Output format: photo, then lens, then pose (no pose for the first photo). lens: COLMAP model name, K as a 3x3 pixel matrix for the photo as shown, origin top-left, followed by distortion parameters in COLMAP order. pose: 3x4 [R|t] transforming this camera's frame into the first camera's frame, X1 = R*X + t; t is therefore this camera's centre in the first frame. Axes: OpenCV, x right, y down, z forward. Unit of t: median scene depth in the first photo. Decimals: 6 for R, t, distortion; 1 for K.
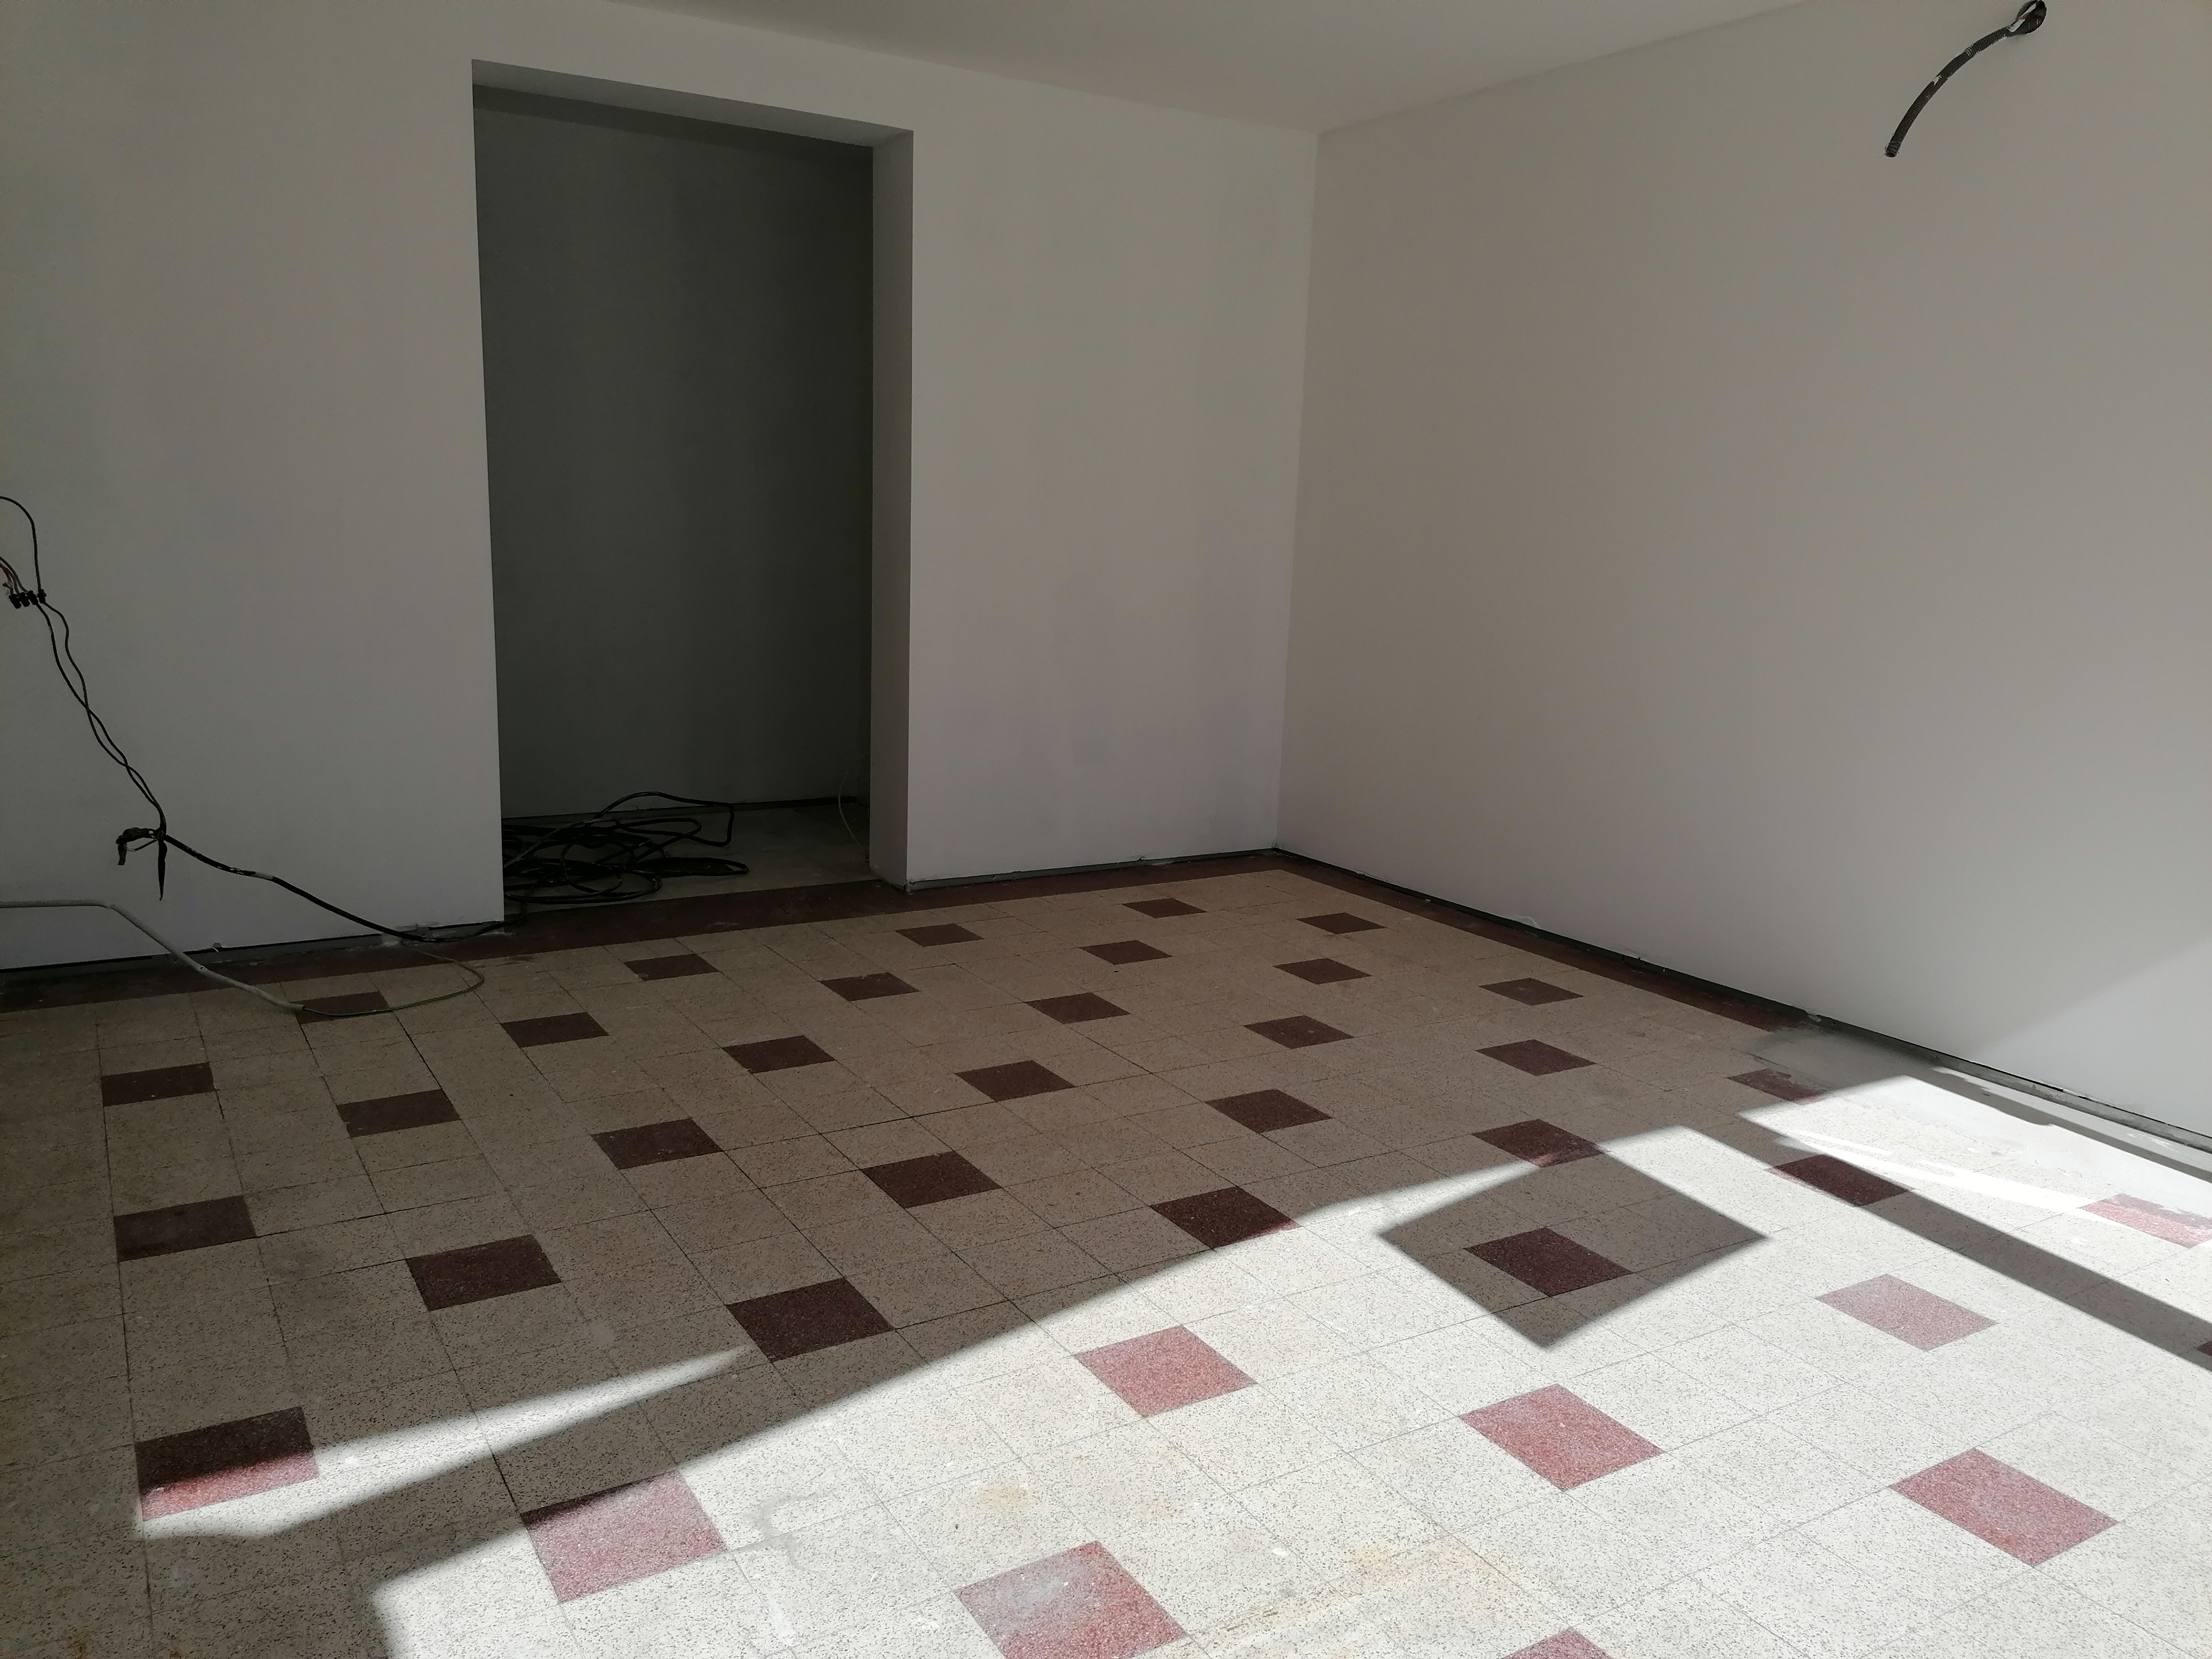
lens RADIAL K [[1704.6, 0, 1106.0], [0, 1704.6, 829.5], [0, 0, 1]] dist [0.090934, -0.139195]
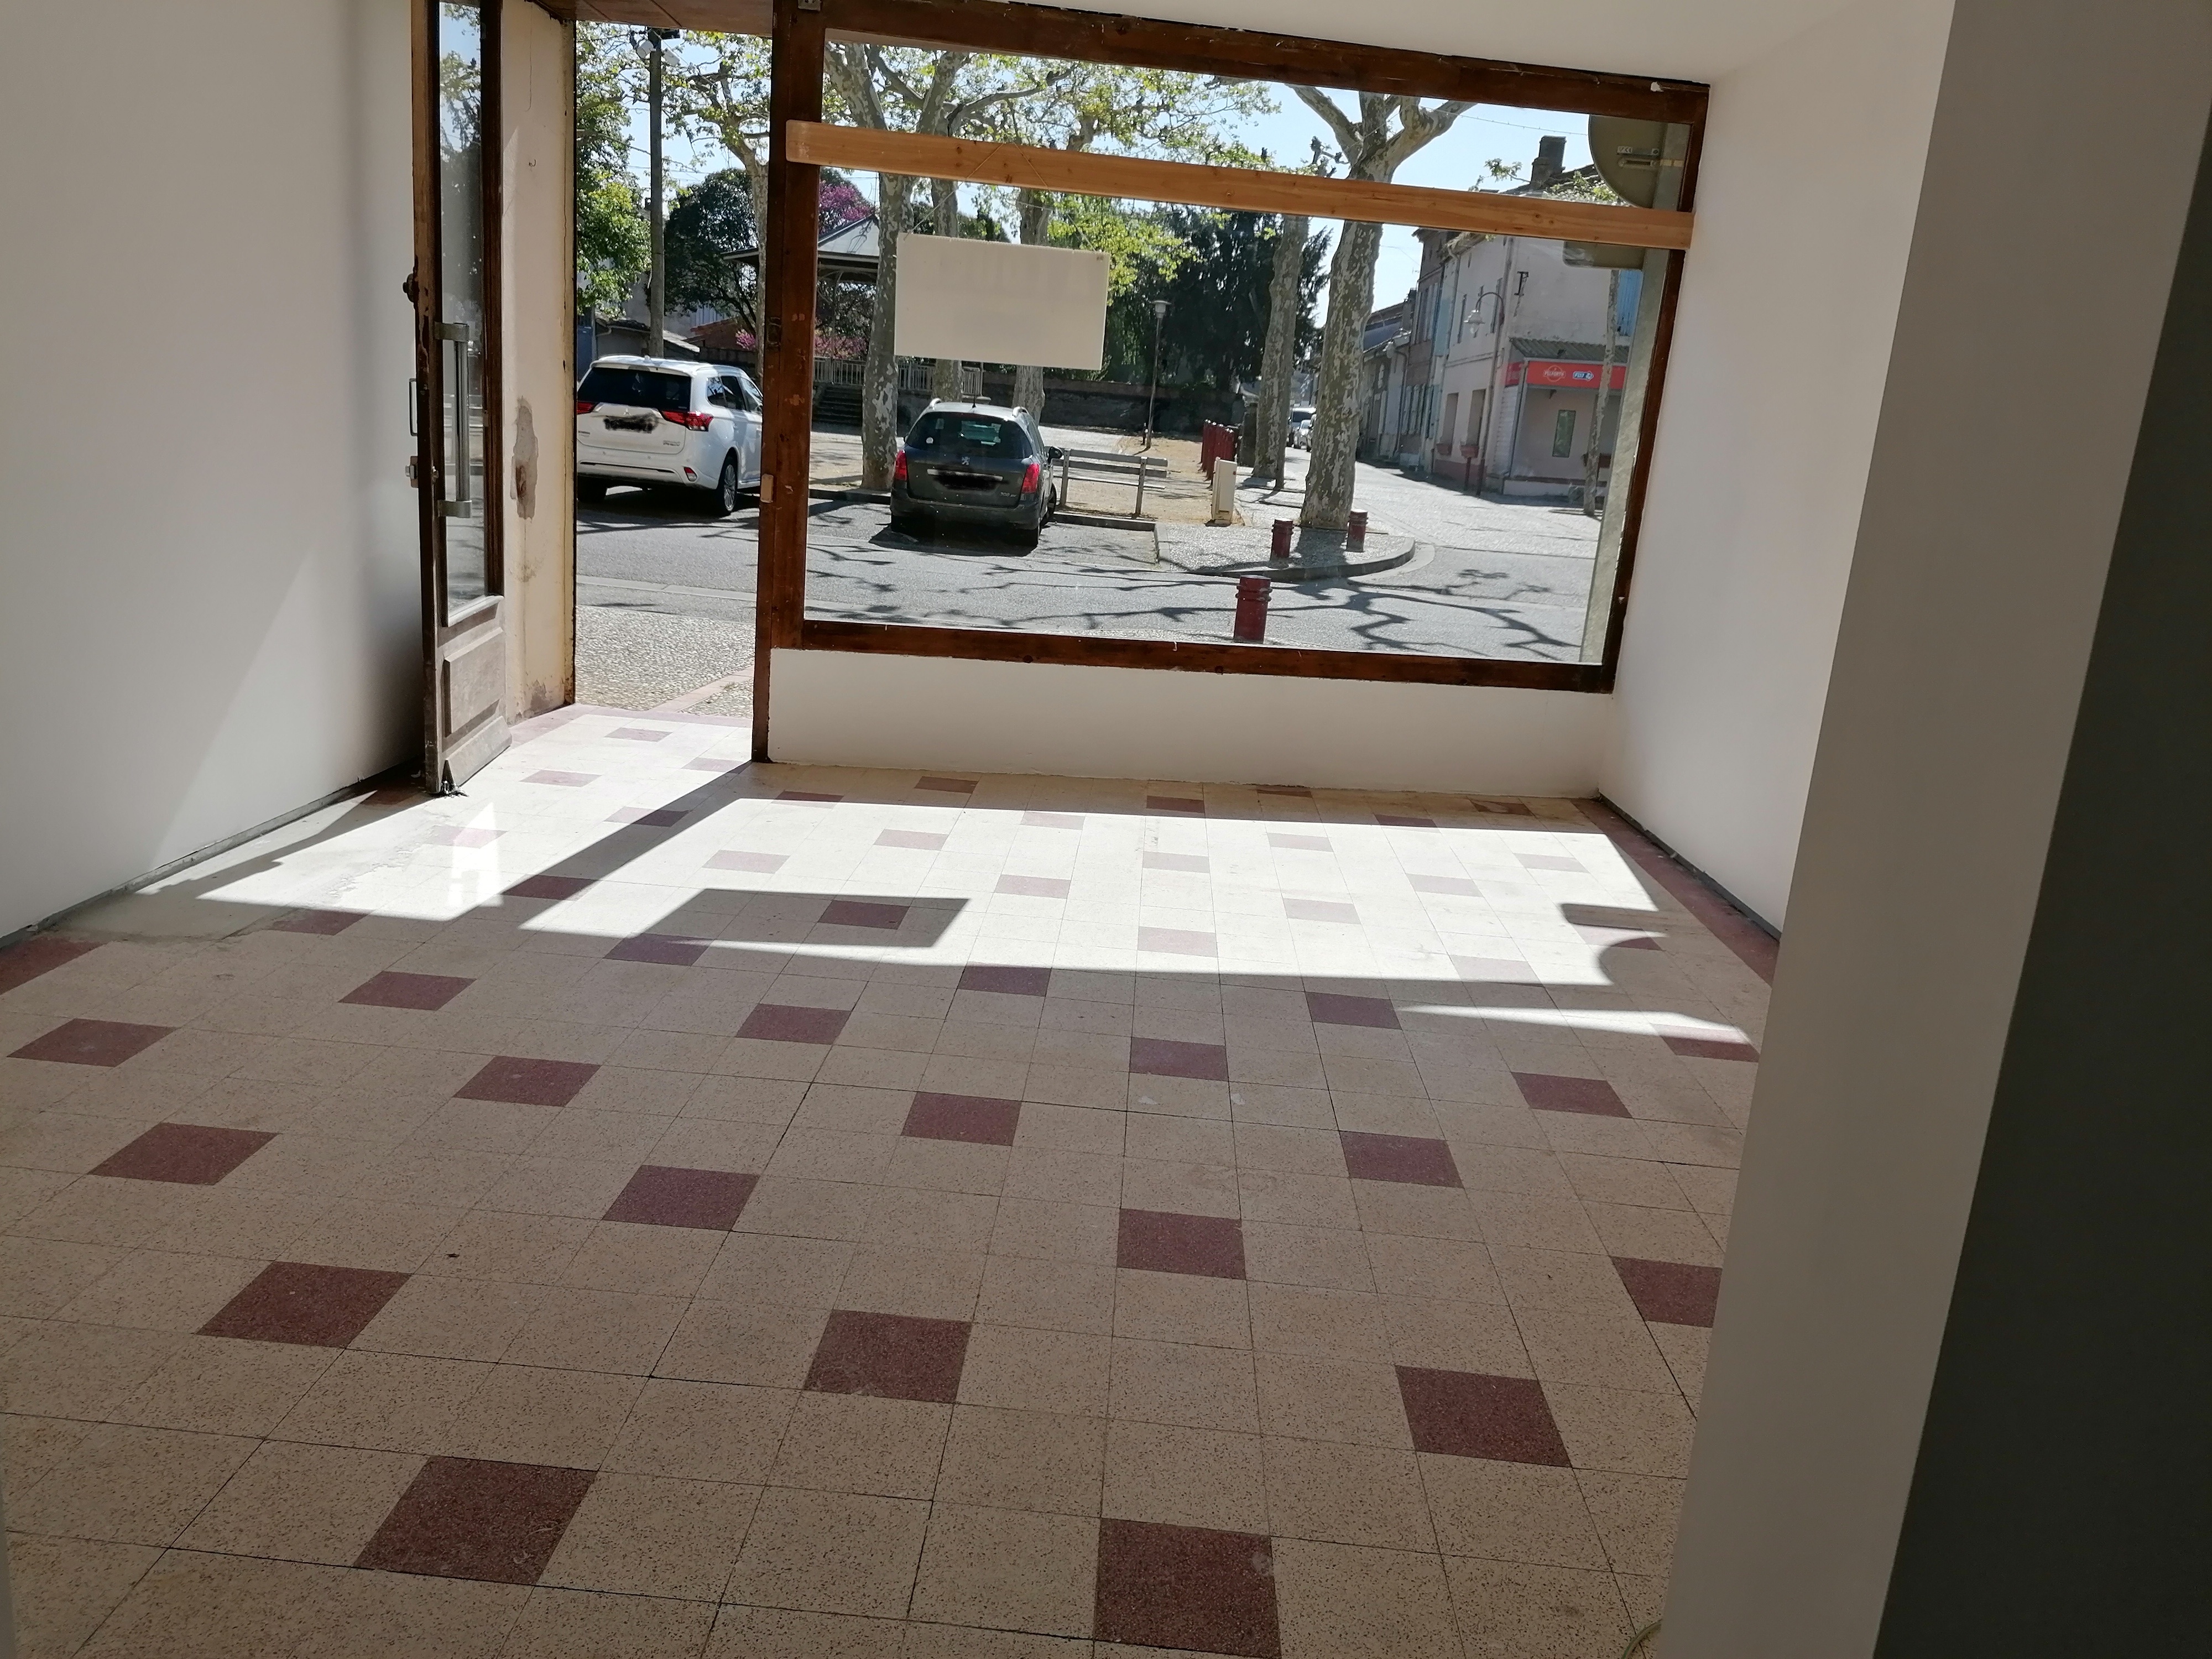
lens RADIAL K [[1704.6, 0, 1106.0], [0, 1704.6, 829.5], [0, 0, 1]] dist [0.090934, -0.139195]
pose [[-0.832866, -0.224349, 0.505967, -0.542618], [-0.005786, 0.917643, 0.397365, -0.338196], [-0.553445, 0.328024, -0.765571, 1.687688]]
